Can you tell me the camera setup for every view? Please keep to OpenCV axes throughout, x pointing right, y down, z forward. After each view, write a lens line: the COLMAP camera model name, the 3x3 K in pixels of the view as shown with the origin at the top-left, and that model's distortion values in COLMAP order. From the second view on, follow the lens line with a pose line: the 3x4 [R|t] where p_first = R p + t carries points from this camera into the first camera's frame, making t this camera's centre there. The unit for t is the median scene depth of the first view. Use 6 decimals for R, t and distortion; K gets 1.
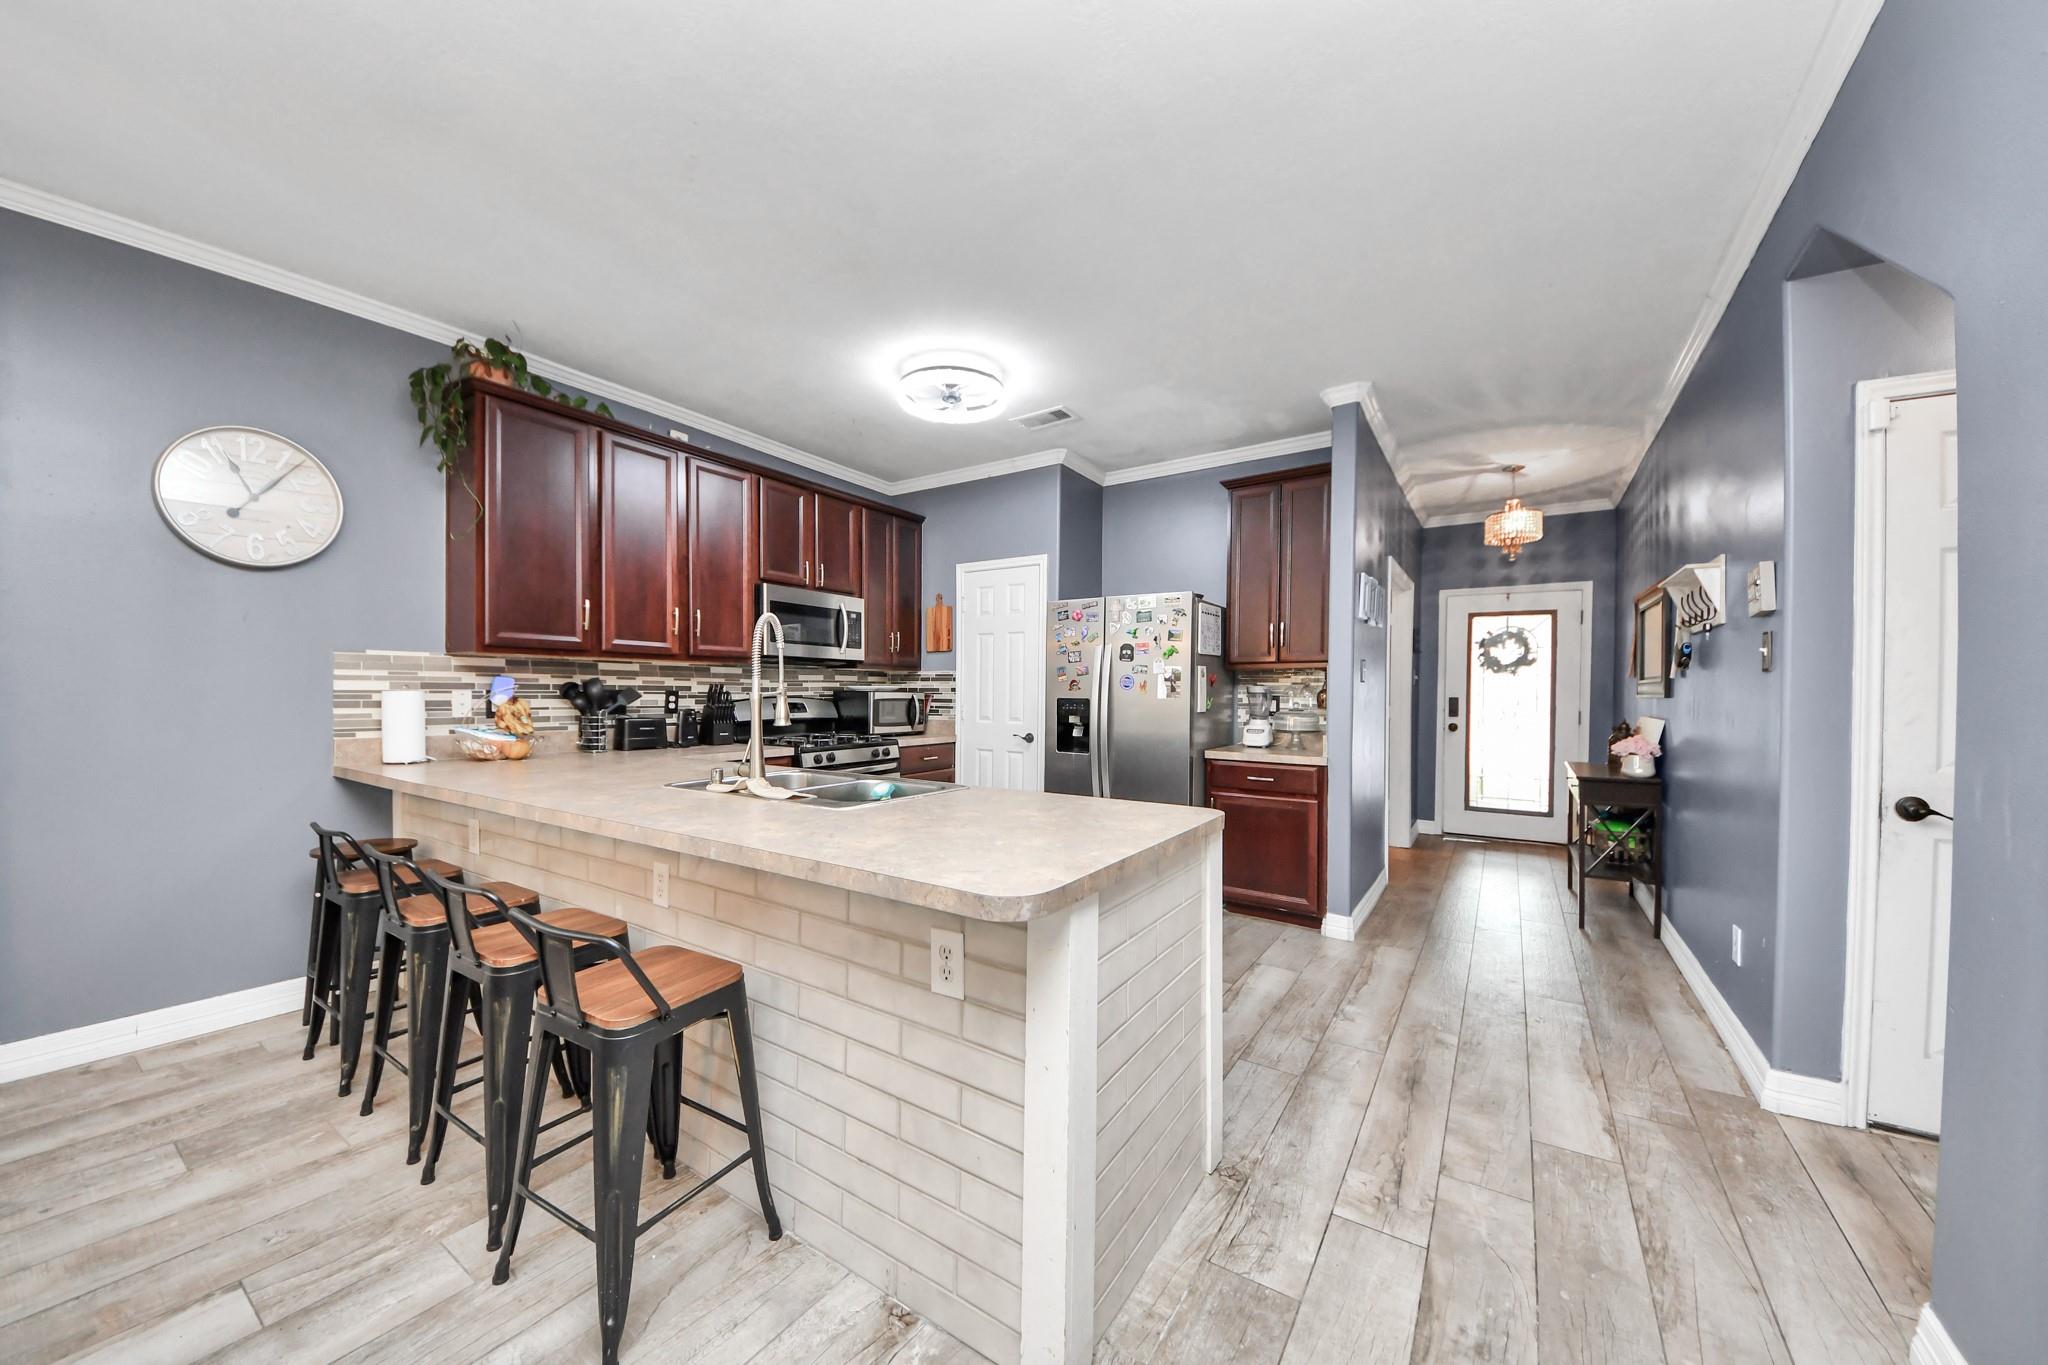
lens RADIAL K [[734.2, 0, 1018.6], [0, 734.2, 699.9], [0, 0, 1]] dist [-0.008621, -0.002988]
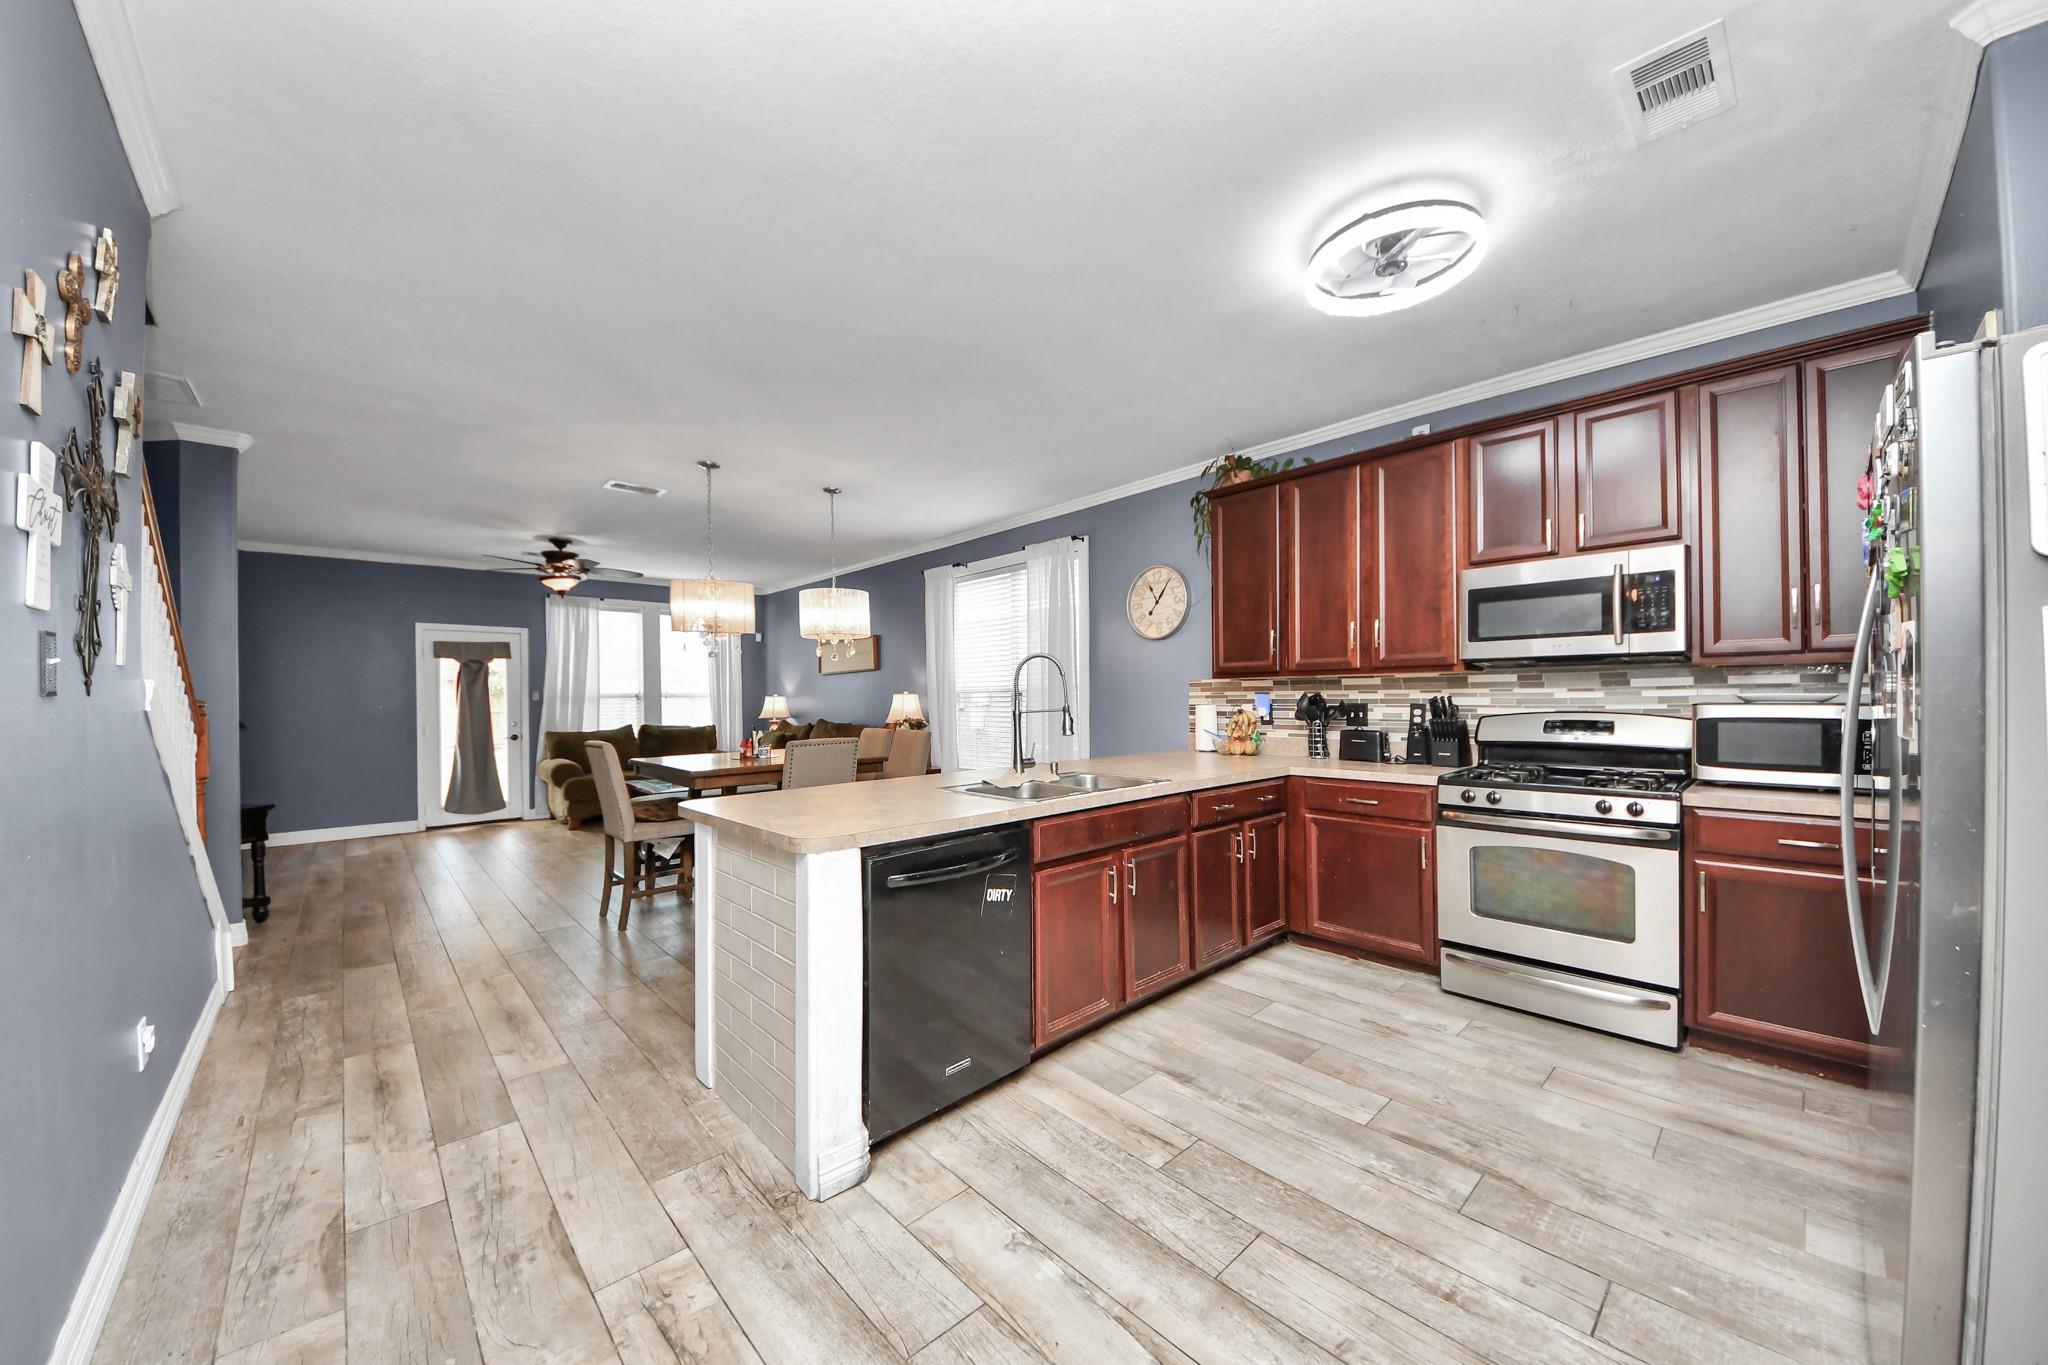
lens RADIAL K [[734.2, 0, 1042.5], [0, 734.2, 712.1], [0, 0, 1]] dist [-0.008621, -0.002988]
pose [[-0.215139, 0.020942, -0.976359, 0.545199], [0.001041, 0.999774, 0.021215, -0.021919], [0.976583, 0.003548, -0.215113, 0.715198]]
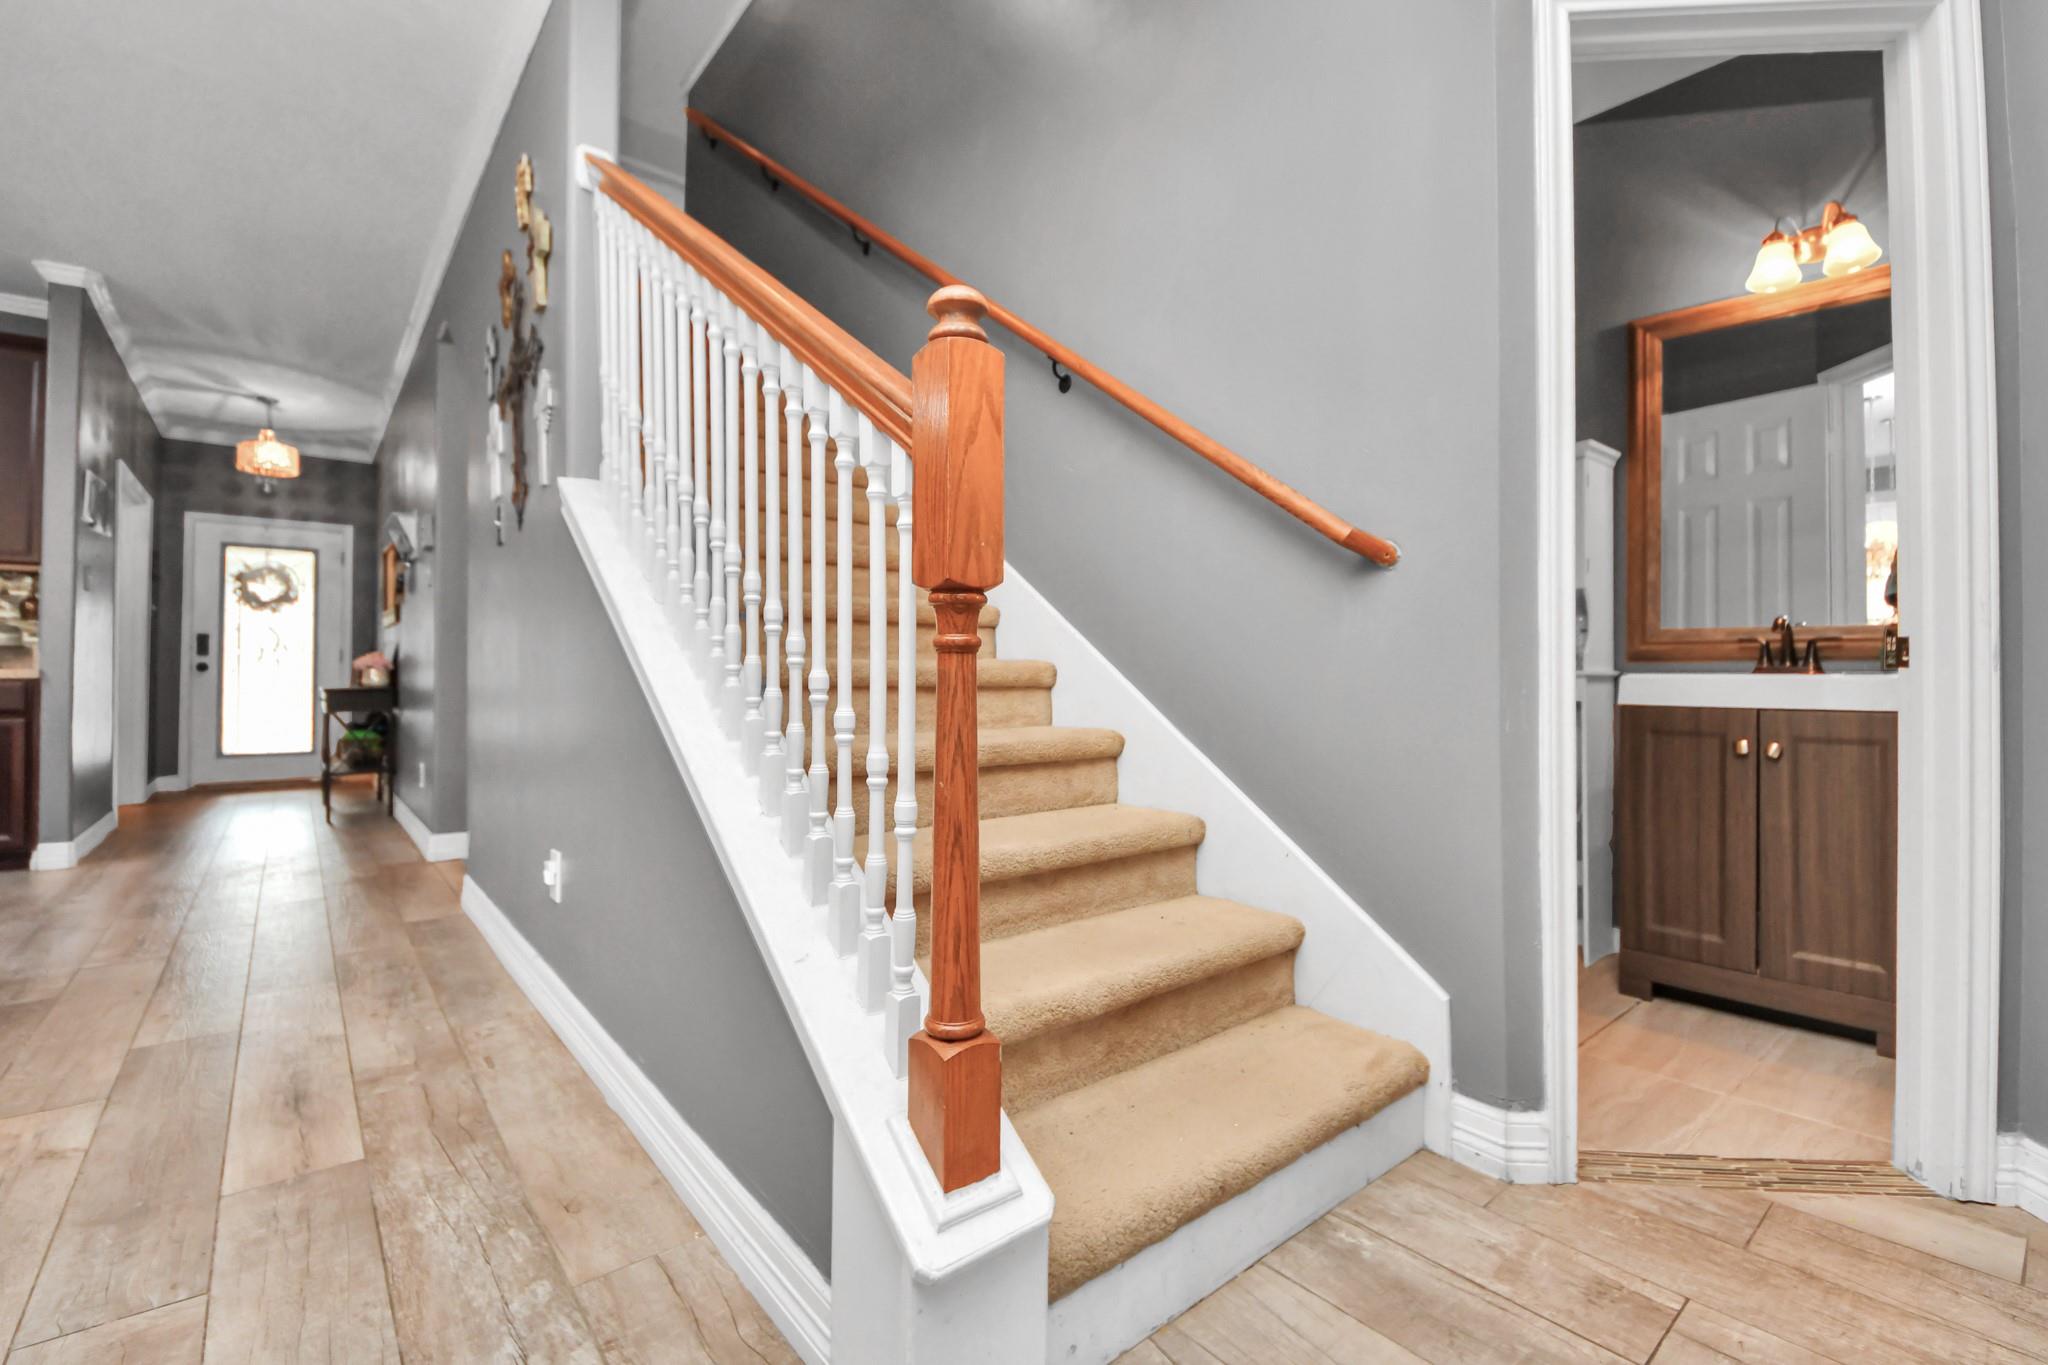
lens RADIAL K [[890.0, 0, 1025.0], [0, 890.0, 667.7], [0, 0, 1]] dist [-0.020334, -0.003100]
pose [[0.282449, 0.004244, 0.959273, -0.221855], [0.015031, 0.999848, -0.008850, 0.095953], [-0.959164, 0.016919, 0.282343, -0.407888]]
